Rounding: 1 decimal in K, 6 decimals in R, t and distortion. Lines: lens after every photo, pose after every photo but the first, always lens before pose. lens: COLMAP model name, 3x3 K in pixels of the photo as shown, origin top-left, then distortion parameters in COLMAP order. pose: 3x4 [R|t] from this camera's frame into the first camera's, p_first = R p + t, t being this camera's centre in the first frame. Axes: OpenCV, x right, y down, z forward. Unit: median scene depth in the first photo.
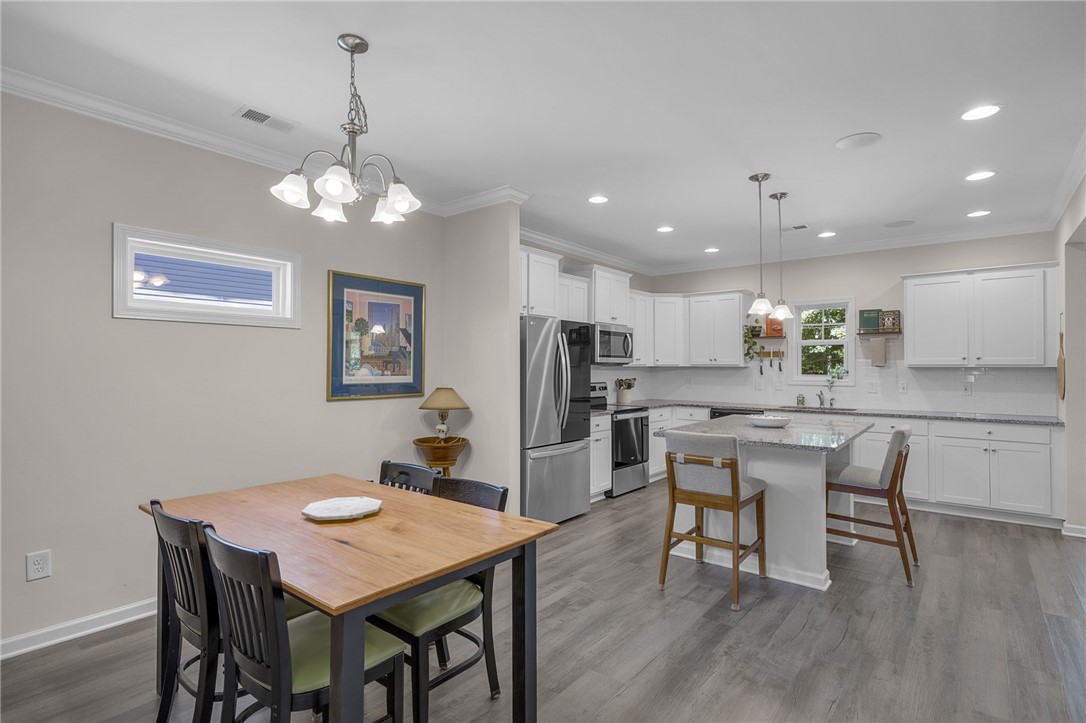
lens RADIAL K [[540.1, 0, 543.0], [0, 540.1, 361.5], [0, 0, 1]] dist [-0.026957, 0.000217]
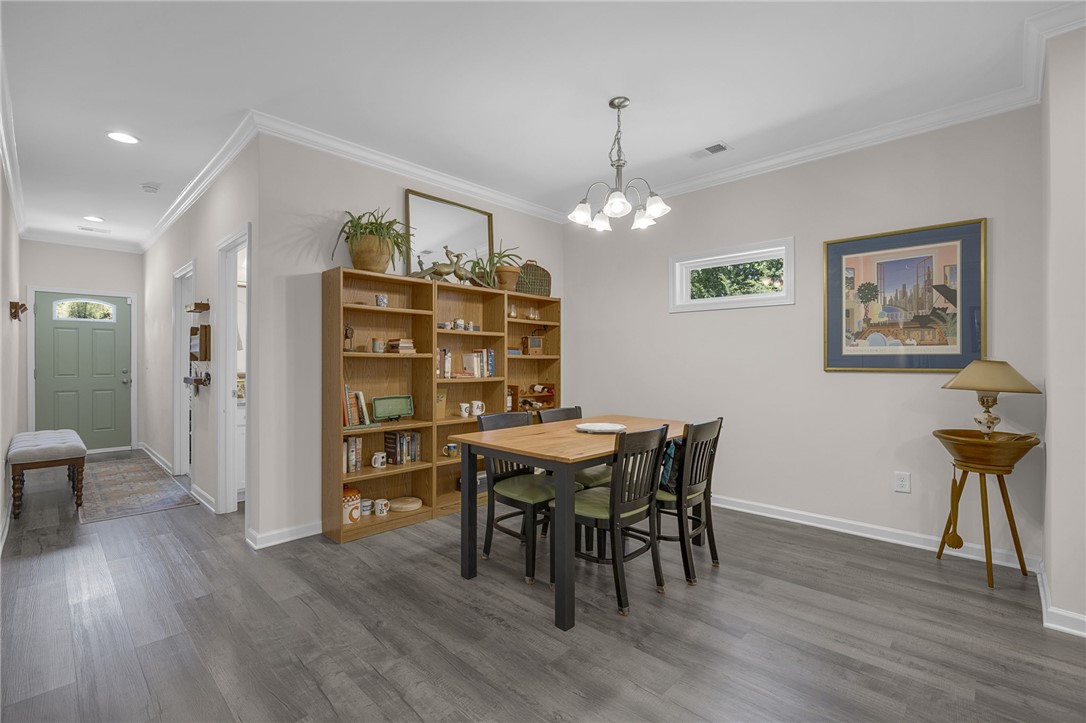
lens RADIAL K [[508.2, 0, 543.0], [0, 508.2, 361.5], [0, 0, 1]] dist [-0.020099, 0.000674]
pose [[-0.116651, -0.010106, -0.993122, 0.578394], [0.006421, 0.999920, -0.010930, 0.059112], [0.993152, -0.007652, -0.116577, 0.557293]]
